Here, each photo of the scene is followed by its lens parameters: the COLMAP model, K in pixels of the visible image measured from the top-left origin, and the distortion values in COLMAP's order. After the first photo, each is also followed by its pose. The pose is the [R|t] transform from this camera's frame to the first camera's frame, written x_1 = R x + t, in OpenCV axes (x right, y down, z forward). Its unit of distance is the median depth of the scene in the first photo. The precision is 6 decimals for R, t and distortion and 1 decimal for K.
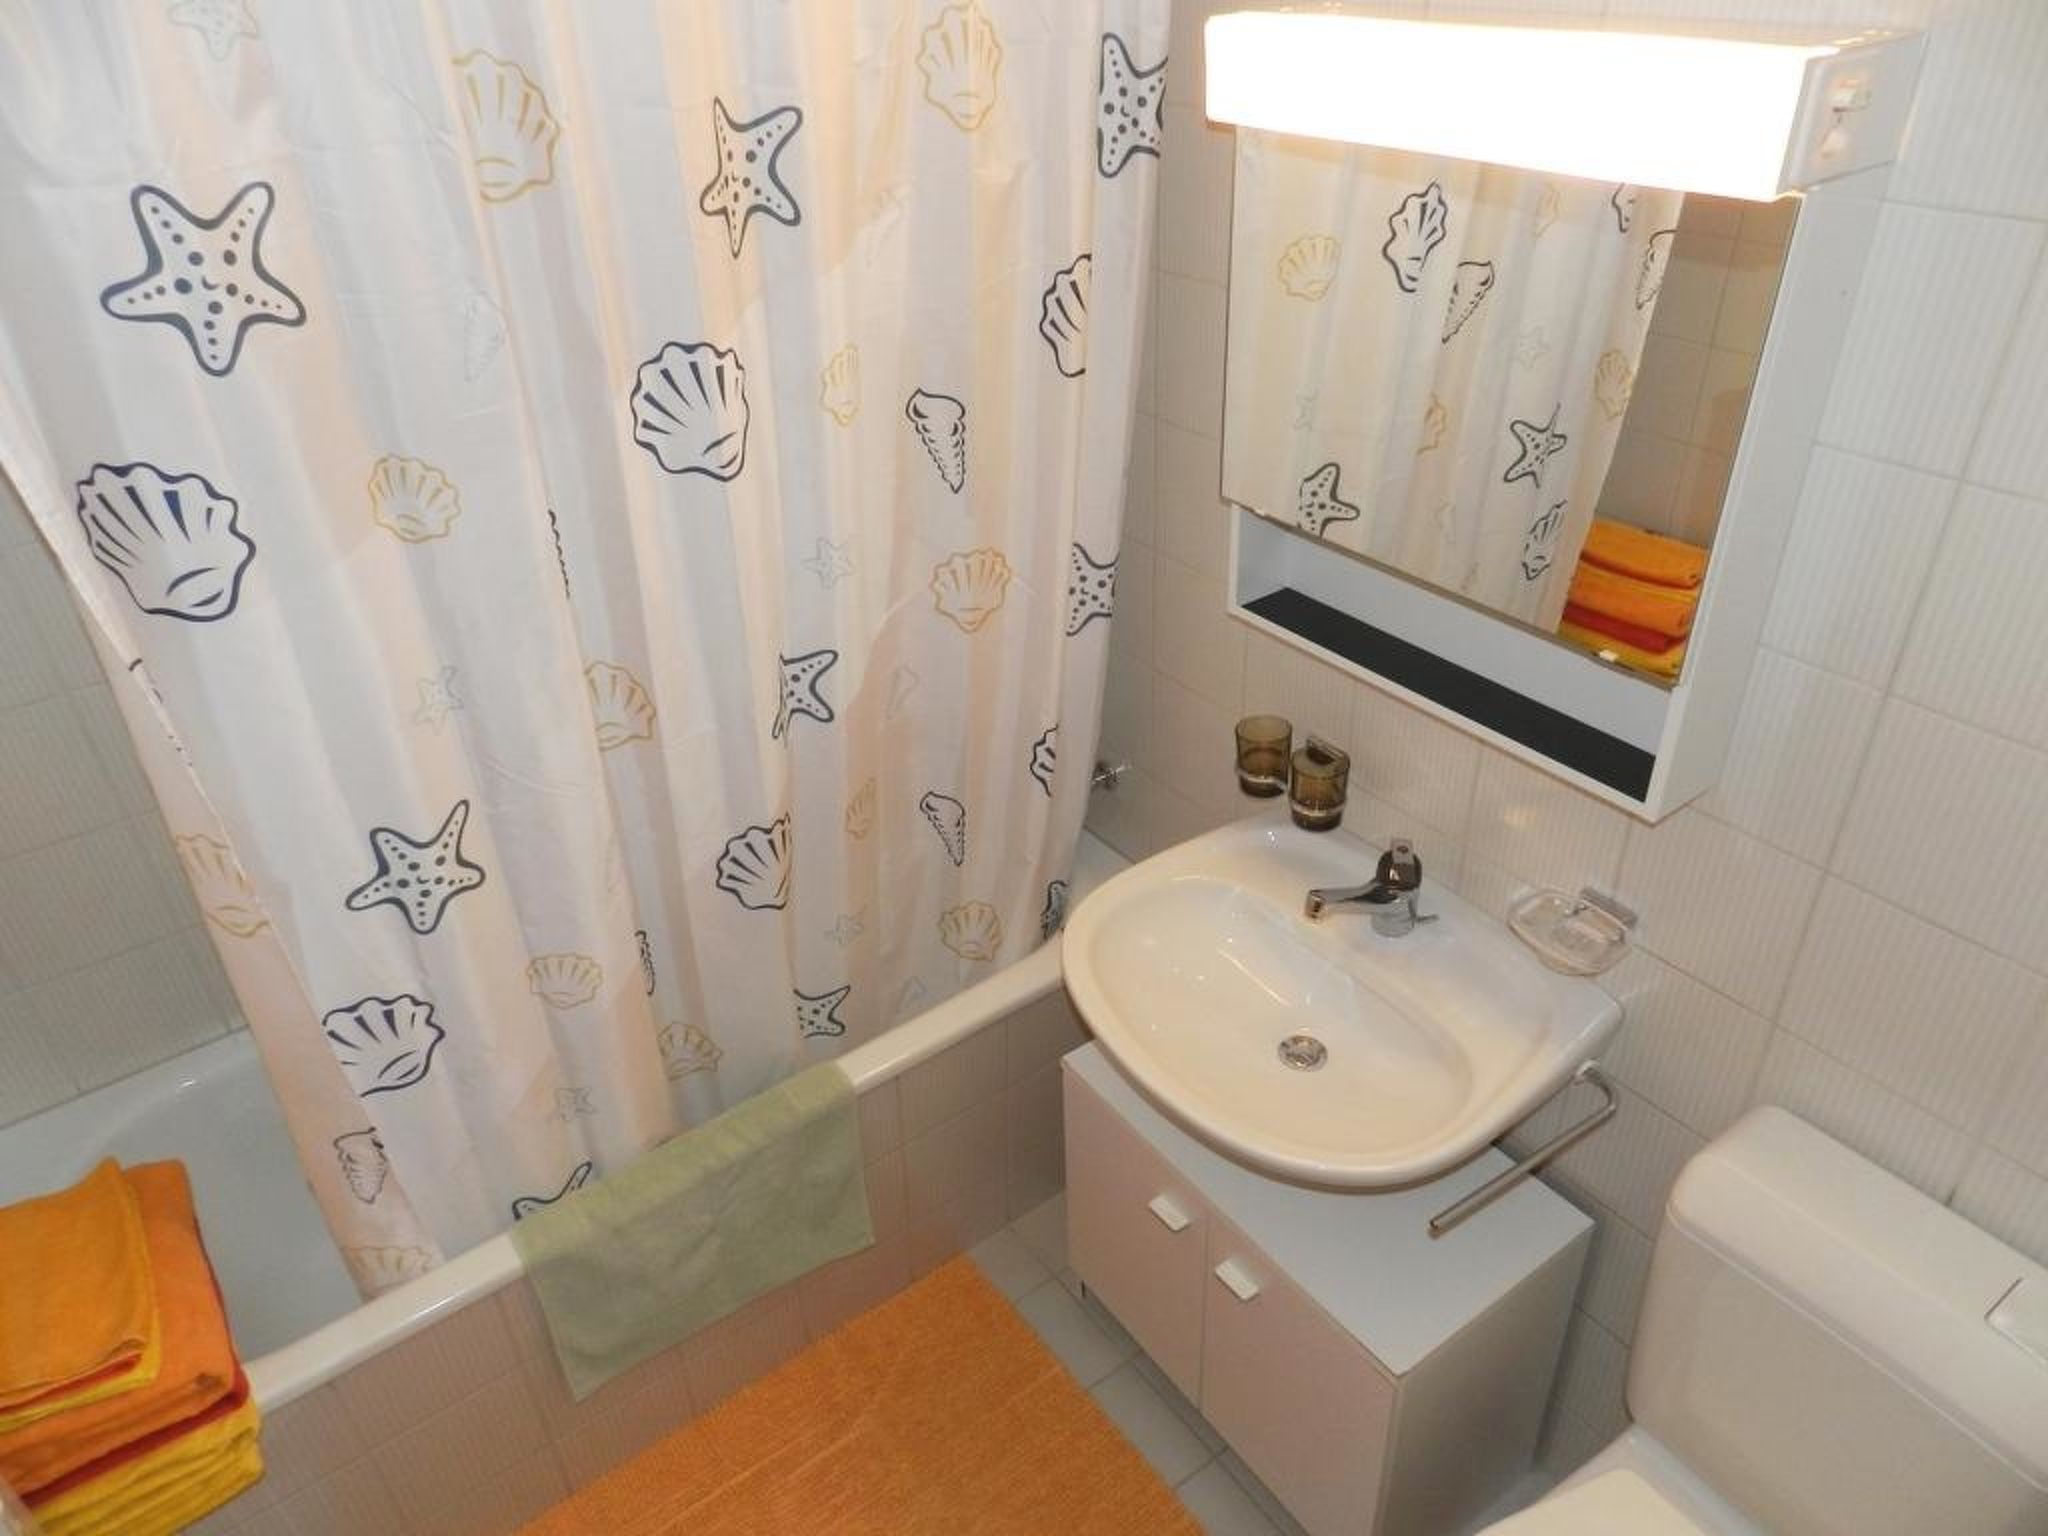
lens RADIAL K [[1382.6, 0, 1024.0], [0, 1382.6, 768.0], [0, 0, 1]] dist [-0.007262, -0.001839]
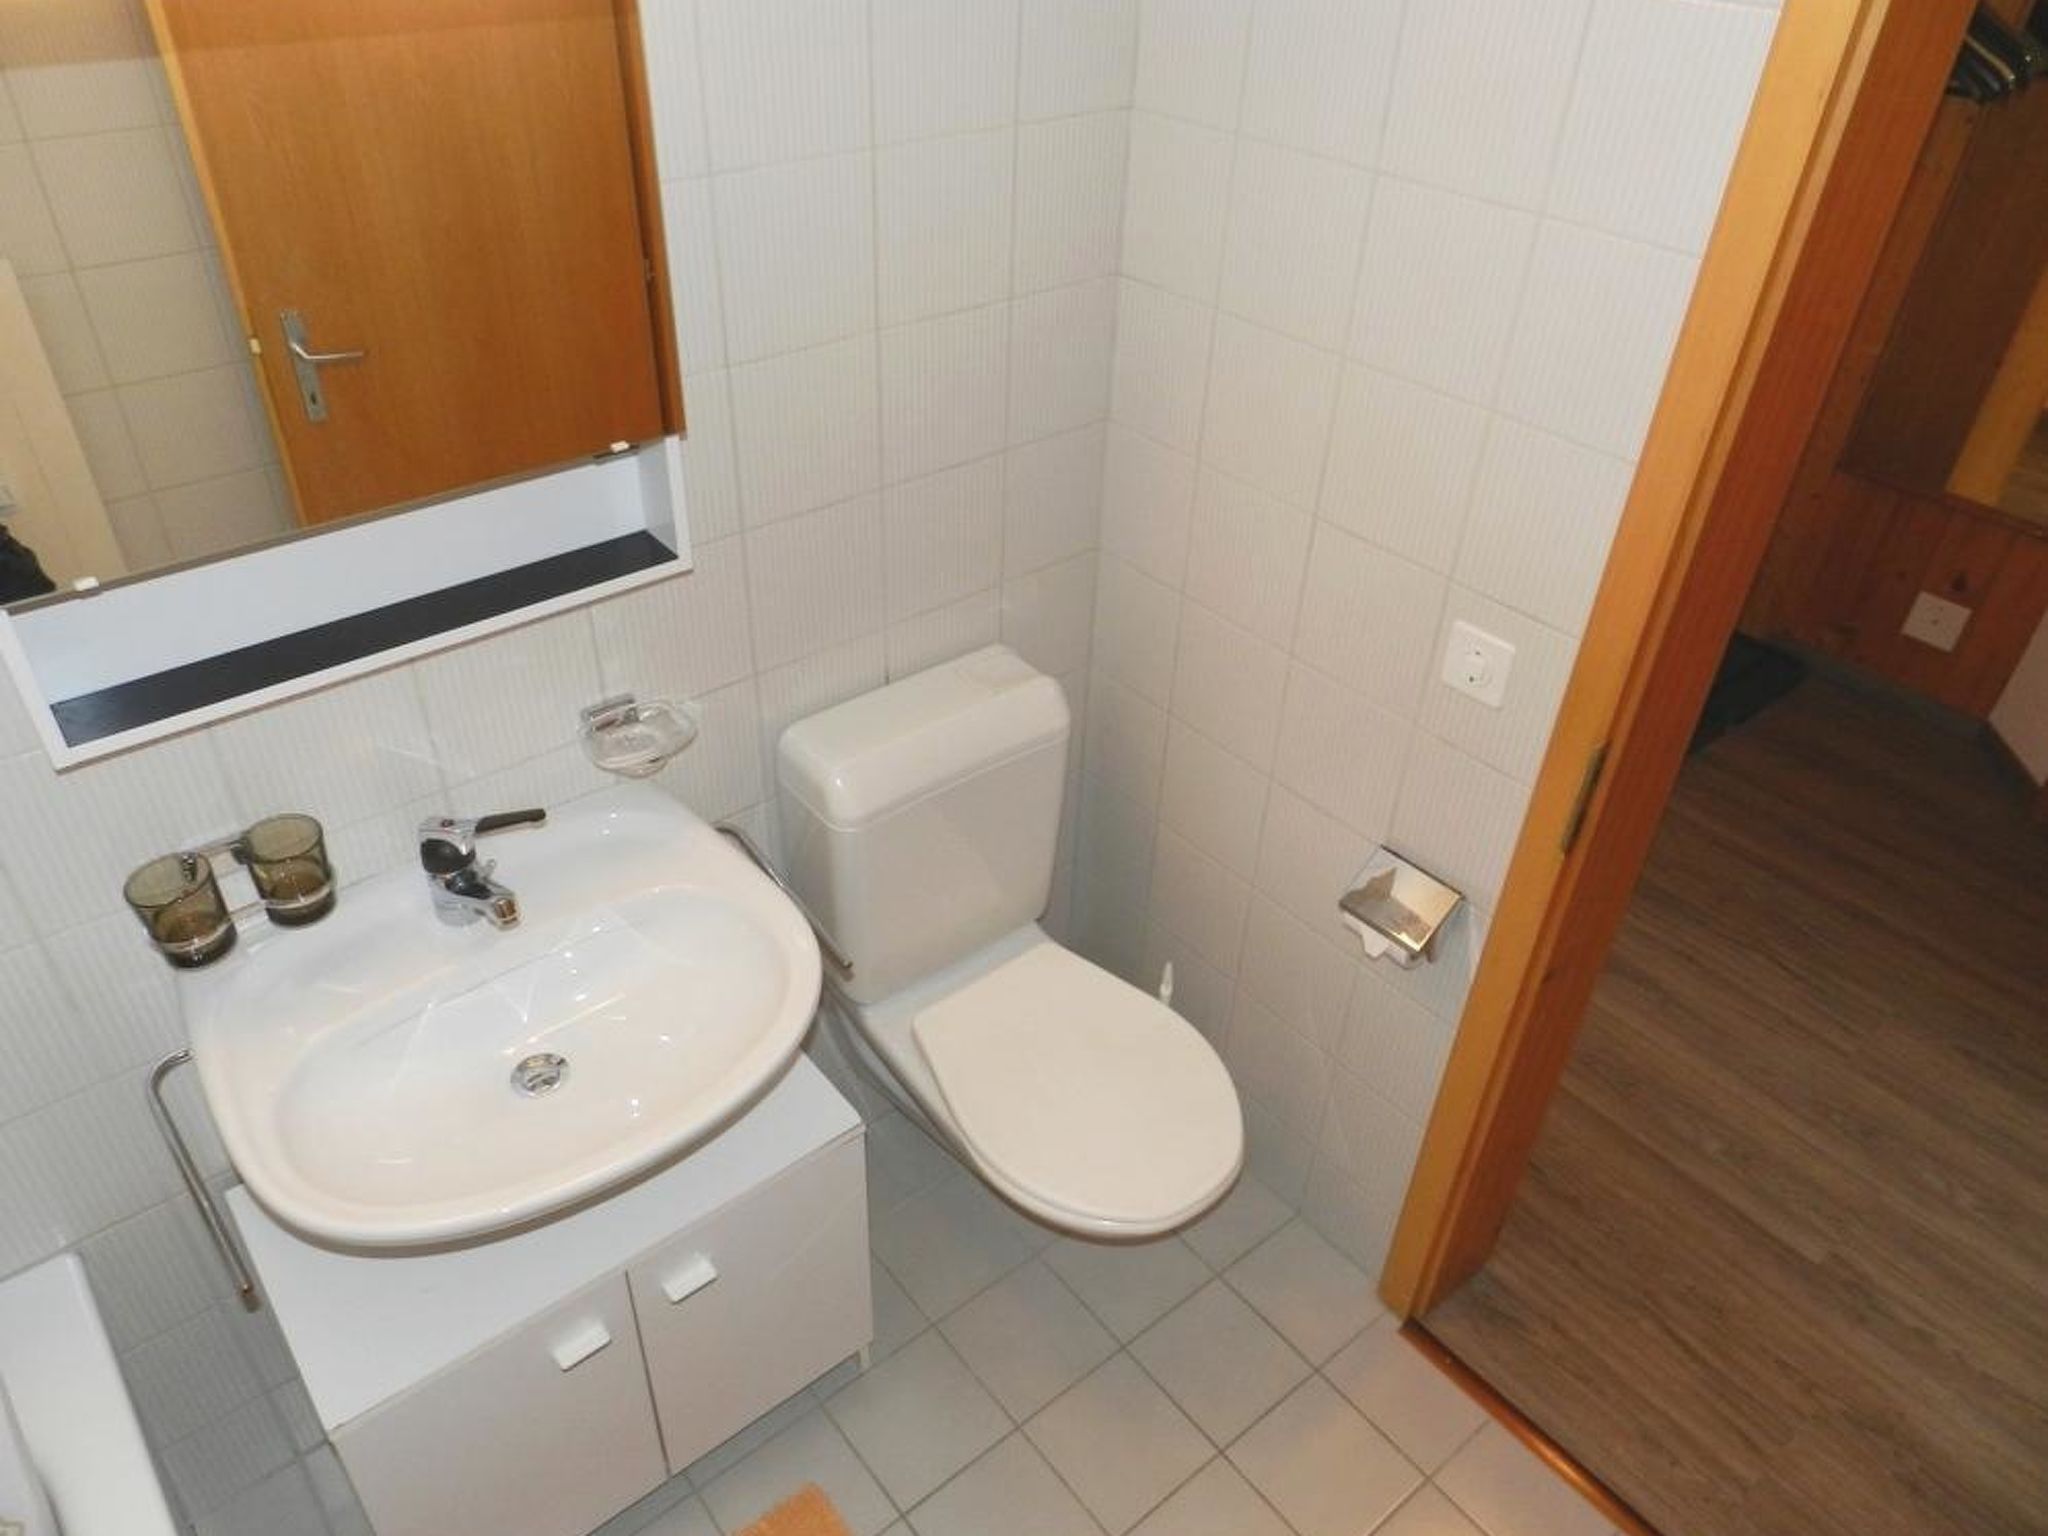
lens RADIAL K [[1382.6, 0, 1024.0], [0, 1382.6, 768.0], [0, 0, 1]] dist [-0.007262, -0.001839]
pose [[-0.076802, -0.559816, 0.825050, -0.499997], [0.505822, 0.691222, 0.516097, -0.254753], [-0.859212, 0.456966, 0.230080, 0.540119]]
